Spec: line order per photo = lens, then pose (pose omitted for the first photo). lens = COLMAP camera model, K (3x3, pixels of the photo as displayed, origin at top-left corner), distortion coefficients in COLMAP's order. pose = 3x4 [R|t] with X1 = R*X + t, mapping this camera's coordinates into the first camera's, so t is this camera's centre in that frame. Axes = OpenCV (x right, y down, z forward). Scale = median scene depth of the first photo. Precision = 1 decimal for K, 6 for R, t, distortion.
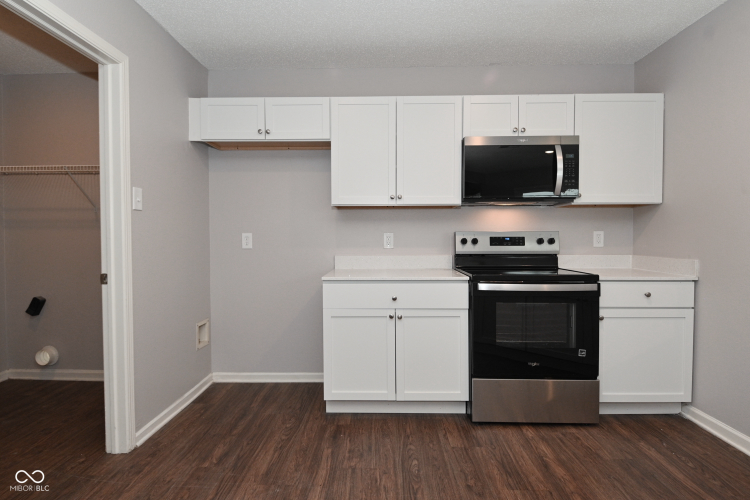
lens RADIAL K [[395.4, 0, 370.3], [0, 395.4, 244.1], [0, 0, 1]] dist [0.009564, -0.020979]
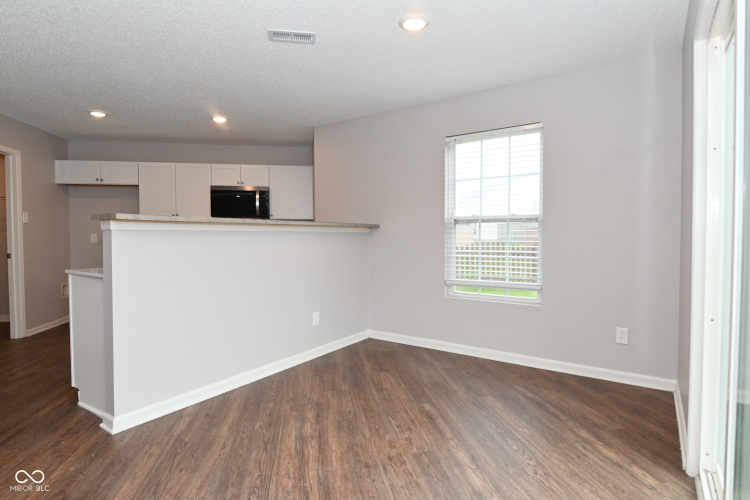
lens RADIAL K [[395.4, 0, 375.7], [0, 395.4, 244.7], [0, 0, 1]] dist [0.009564, -0.020979]
pose [[0.980046, -0.008053, 0.198608, 0.670749], [0.006561, 0.999945, 0.008172, 0.018689], [-0.198663, -0.006706, 0.980045, -1.162502]]
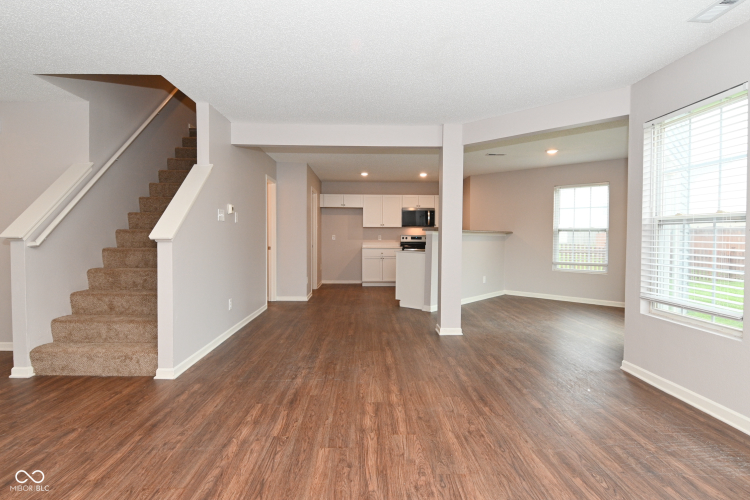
lens RADIAL K [[395.4, 0, 375.0], [0, 395.4, 249.6], [0, 0, 1]] dist [0.009564, -0.020979]
pose [[0.997979, 0.005640, 0.063291, -0.220218], [-0.006577, 0.999872, 0.014613, 0.046124], [-0.063200, -0.015000, 0.997888, -2.481785]]
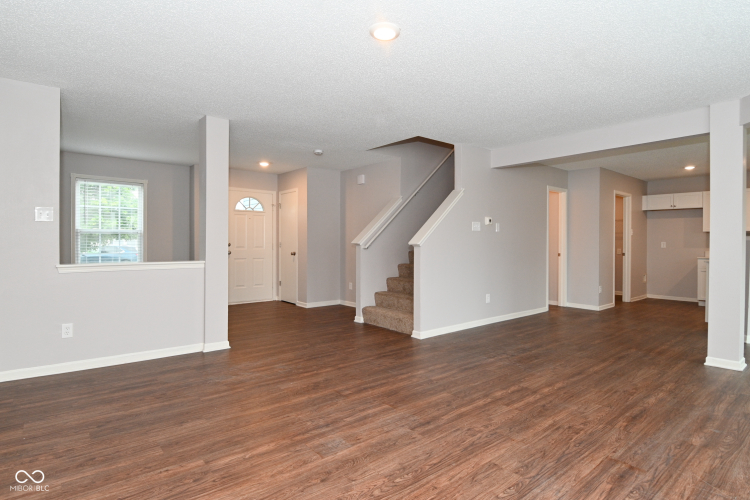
lens RADIAL K [[395.4, 0, 374.5], [0, 395.4, 252.2], [0, 0, 1]] dist [0.009564, -0.020979]
pose [[0.662297, 0.023462, -0.748874, 0.456569], [-0.019421, 0.999711, 0.014144, 0.048551], [0.748990, 0.005176, 0.662561, -2.588821]]
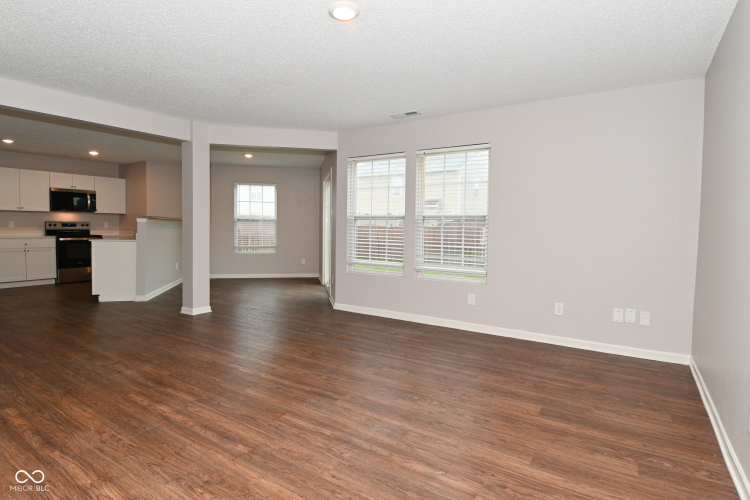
lens RADIAL K [[395.4, 0, 381.9], [0, 395.4, 247.5], [0, 0, 1]] dist [0.009564, -0.020979]
pose [[0.508349, -0.032074, 0.860554, -1.008146], [0.000071, 0.999308, 0.037203, 0.051627], [-0.861151, -0.018851, 0.507999, -2.505358]]
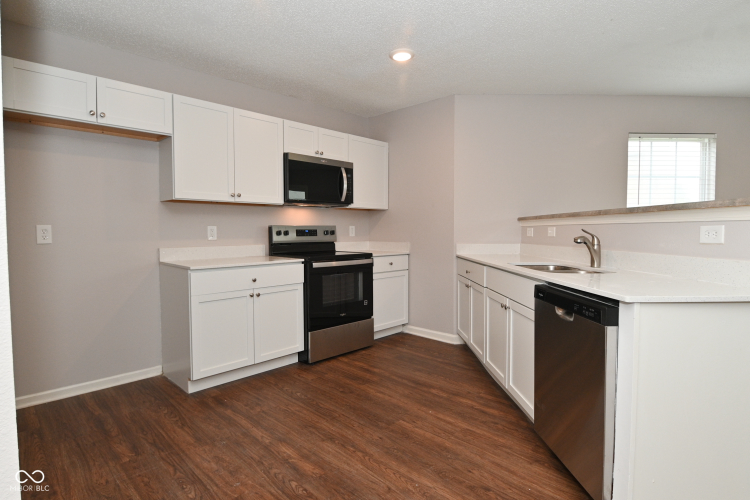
lens RADIAL K [[395.4, 0, 378.1], [0, 395.4, 243.8], [0, 0, 1]] dist [0.009564, -0.020979]
pose [[0.677289, -0.025932, 0.735260, -0.530315], [0.014211, 0.999653, 0.022167, 0.004303], [-0.735580, -0.004565, 0.677423, -0.097680]]
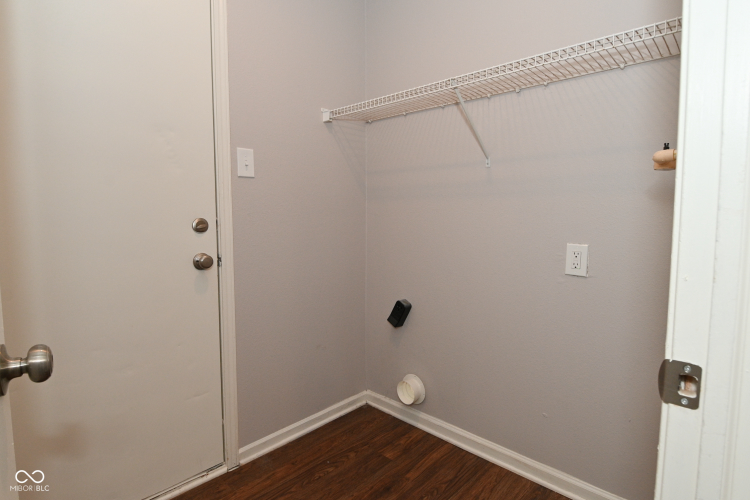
lens RADIAL K [[395.4, 0, 375.0], [0, 395.4, 249.7], [0, 0, 1]] dist [0.009564, -0.020979]
pose [[0.749810, 0.062679, -0.658678, -0.520824], [-0.015107, 0.996865, 0.077663, -0.007182], [0.661481, -0.048282, 0.748406, 0.553209]]
